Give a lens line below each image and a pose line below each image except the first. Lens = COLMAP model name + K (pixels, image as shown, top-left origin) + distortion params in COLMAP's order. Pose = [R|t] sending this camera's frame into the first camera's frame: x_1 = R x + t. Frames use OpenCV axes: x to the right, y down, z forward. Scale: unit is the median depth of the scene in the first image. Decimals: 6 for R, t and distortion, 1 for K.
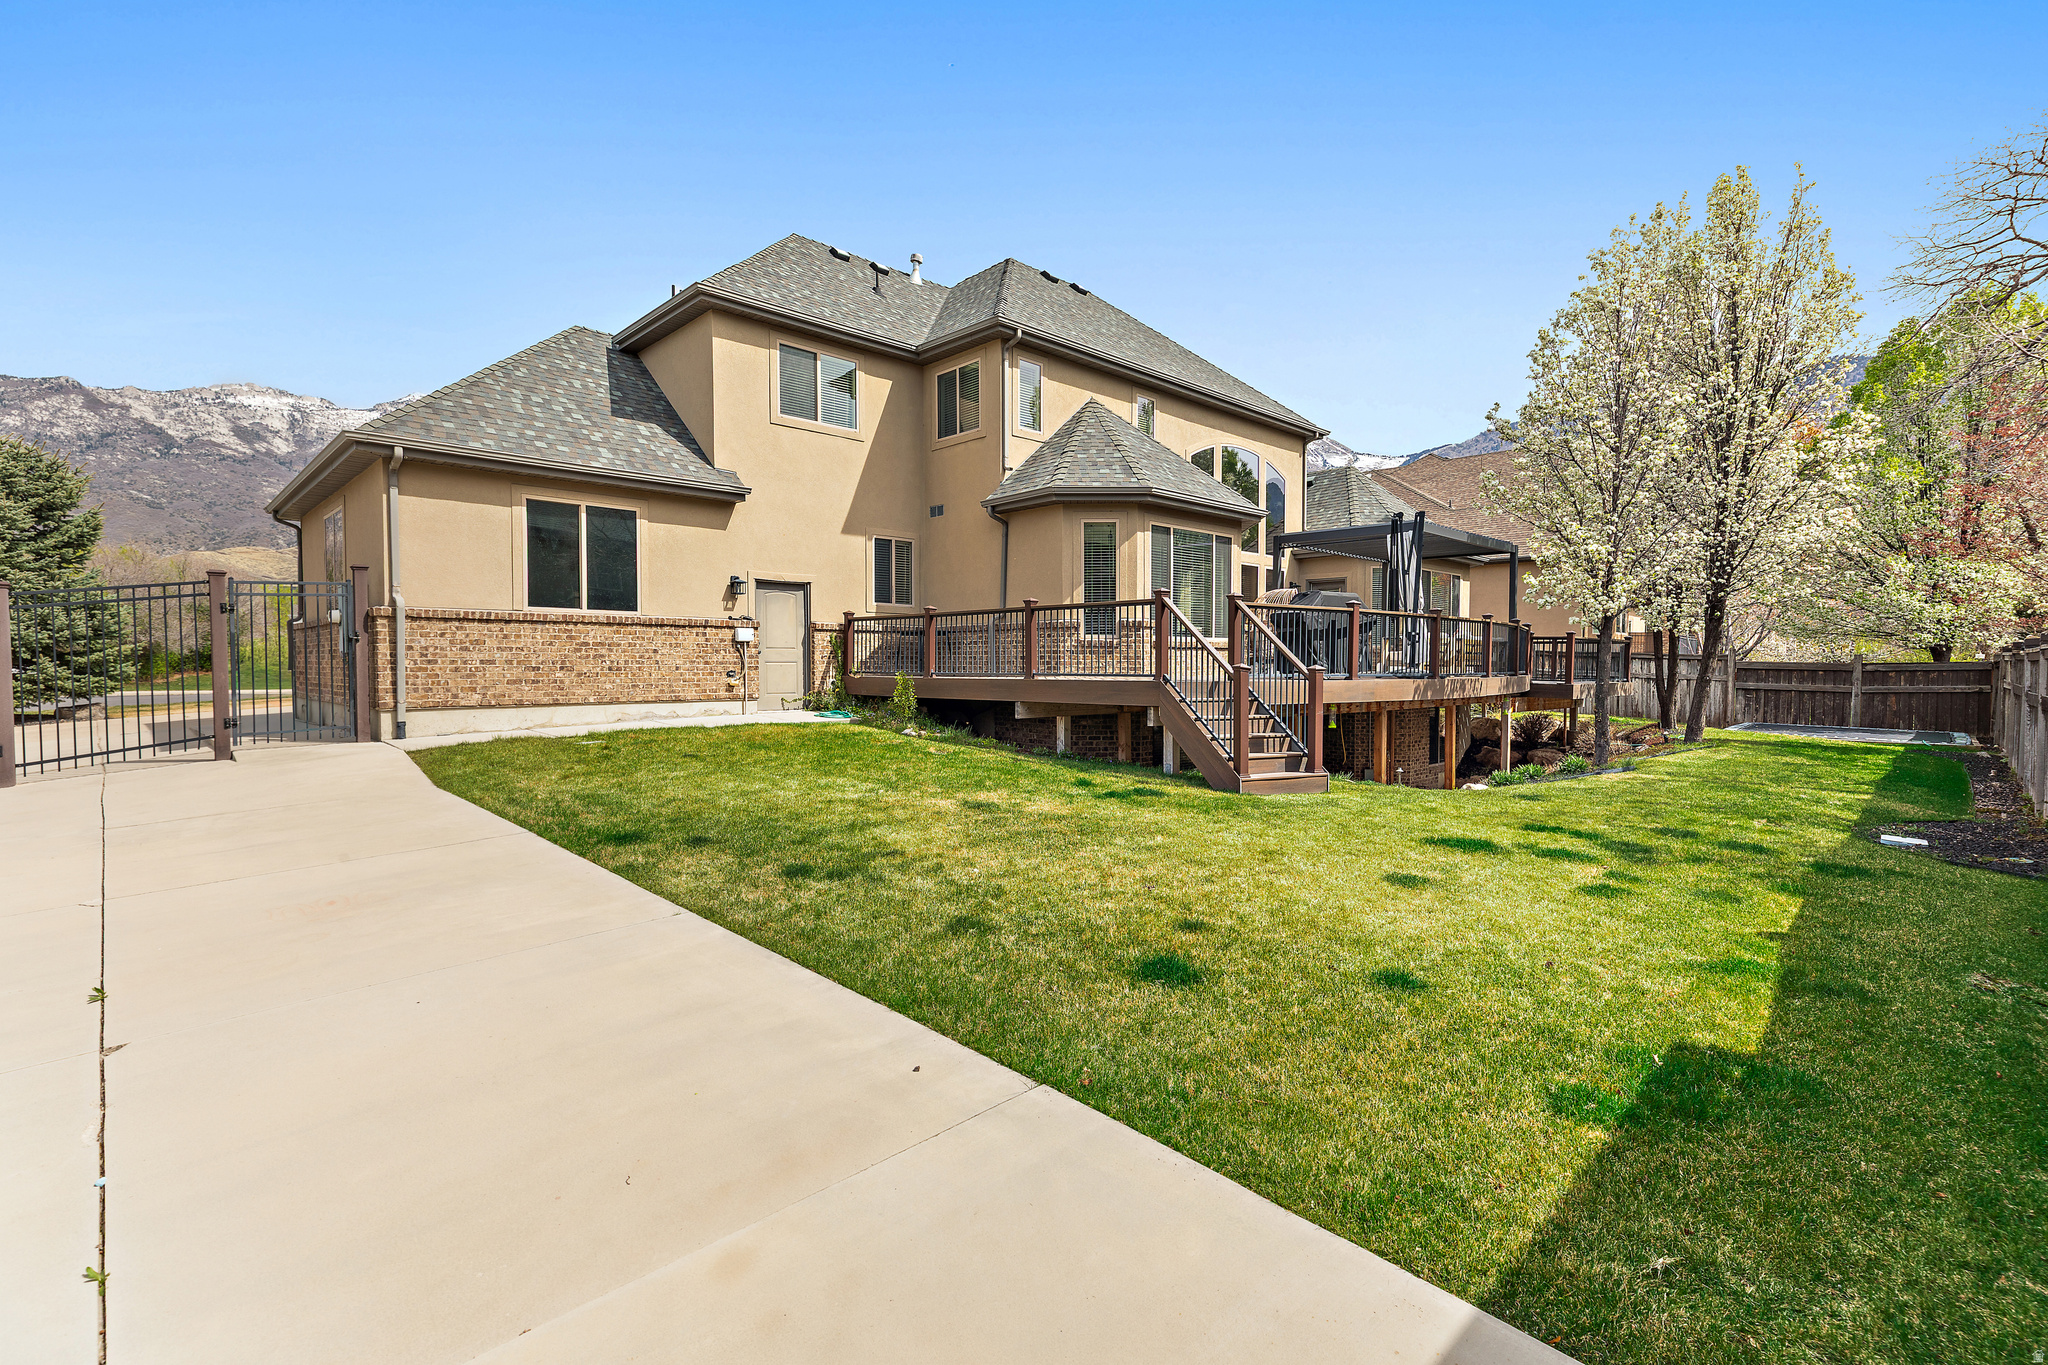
lens RADIAL K [[962.6, 0, 1027.3], [0, 962.6, 659.6], [0, 0, 1]] dist [-0.000854, -0.000185]
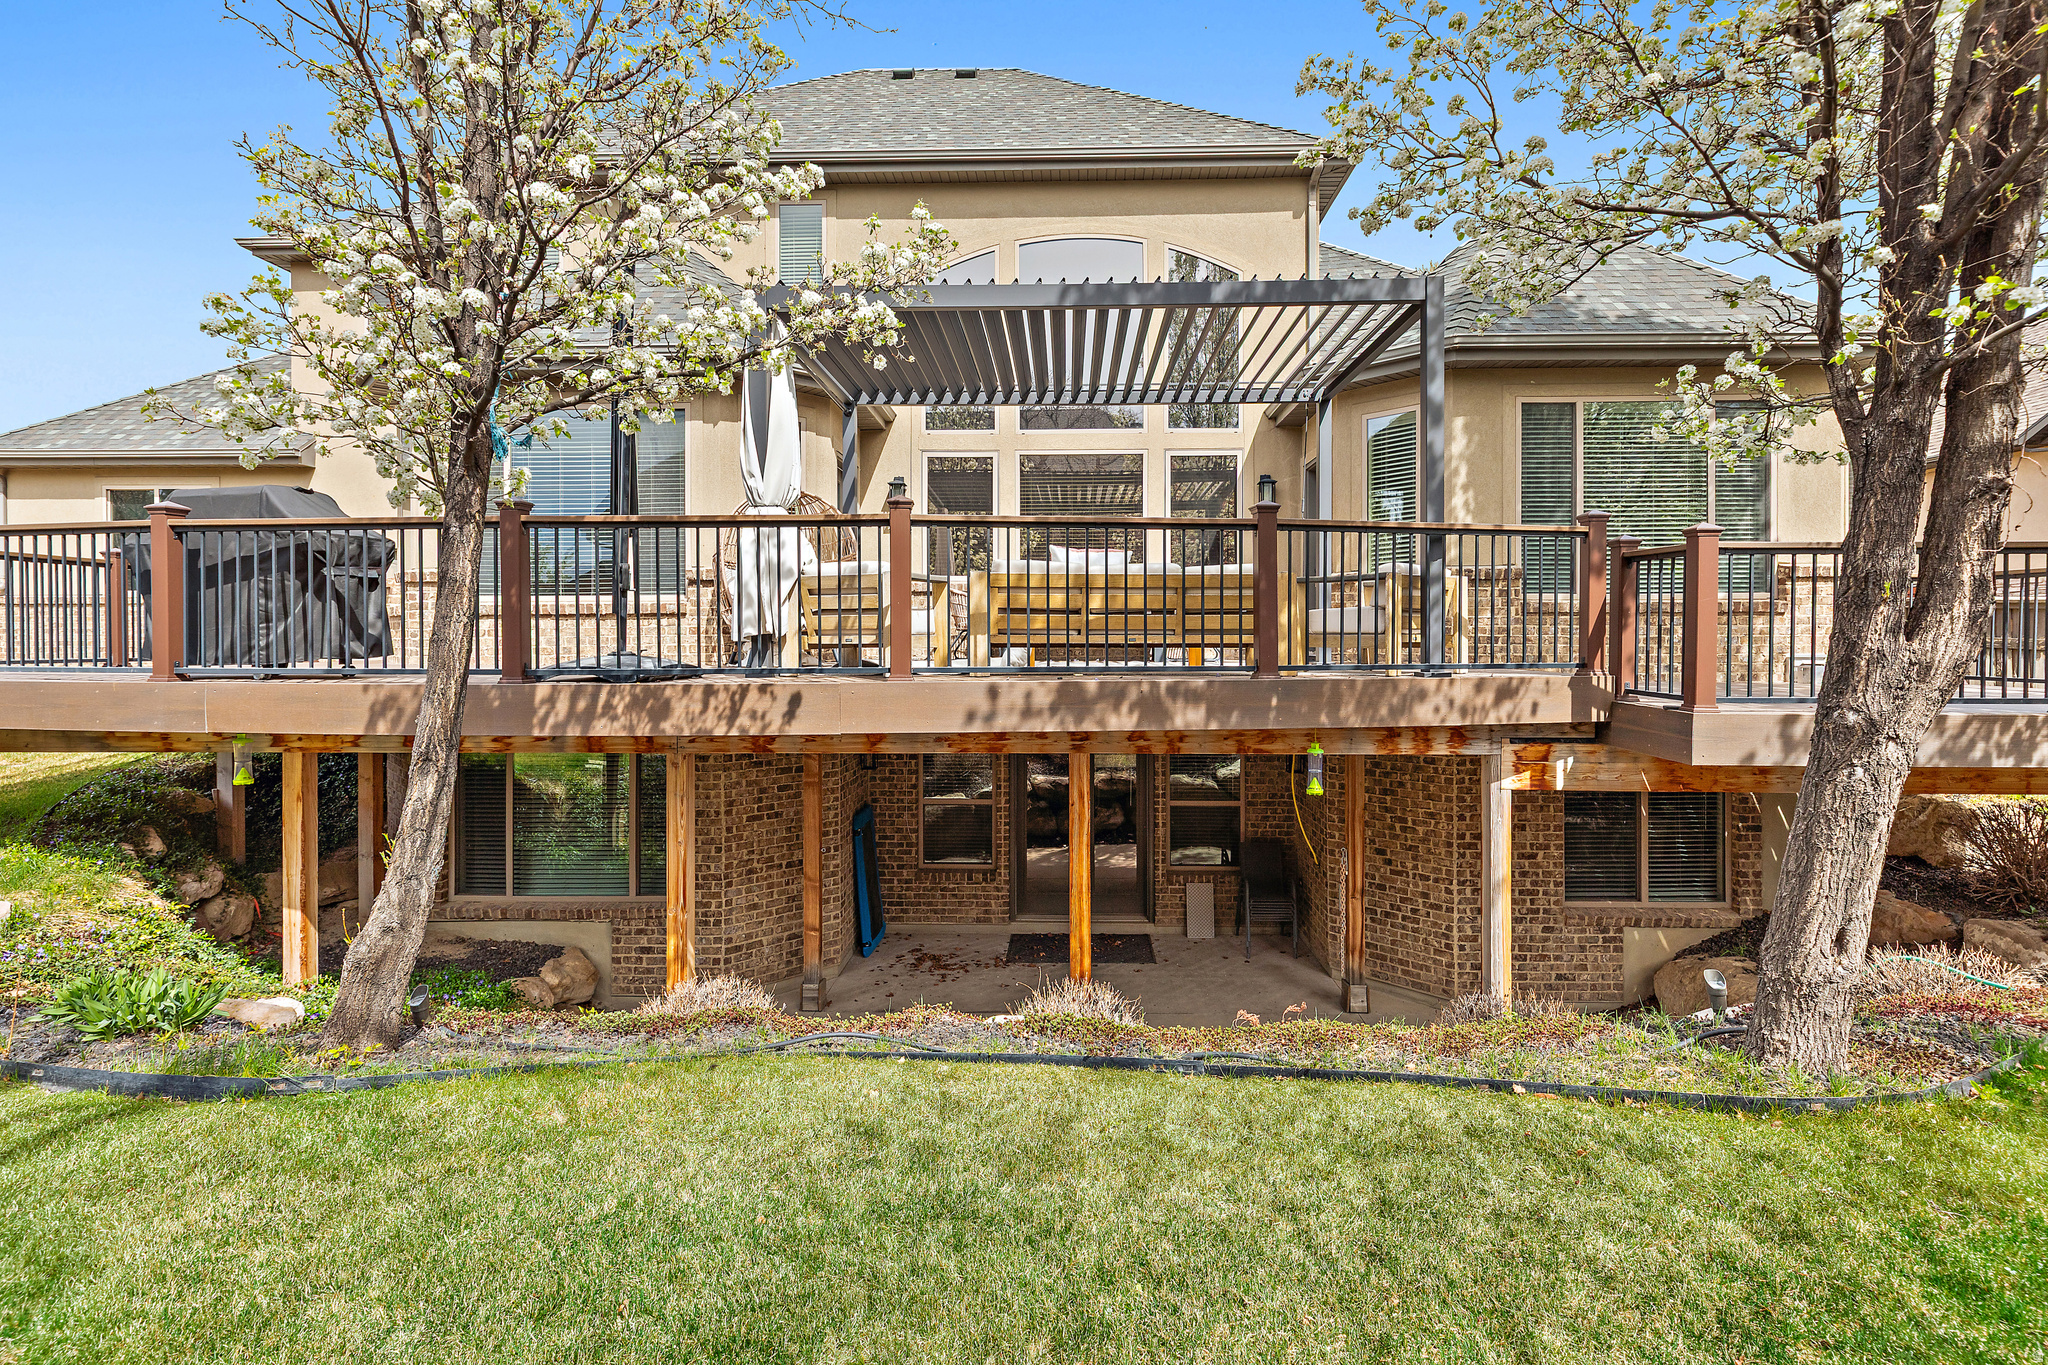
lens RADIAL K [[962.6, 0, 1027.3], [0, 962.6, 659.6], [0, 0, 1]] dist [-0.000854, -0.000185]
pose [[0.696363, 0.001829, -0.717687, 0.694792], [-0.002237, 0.999997, 0.000377, 0.011602], [0.717686, 0.001343, 0.696366, 0.742953]]
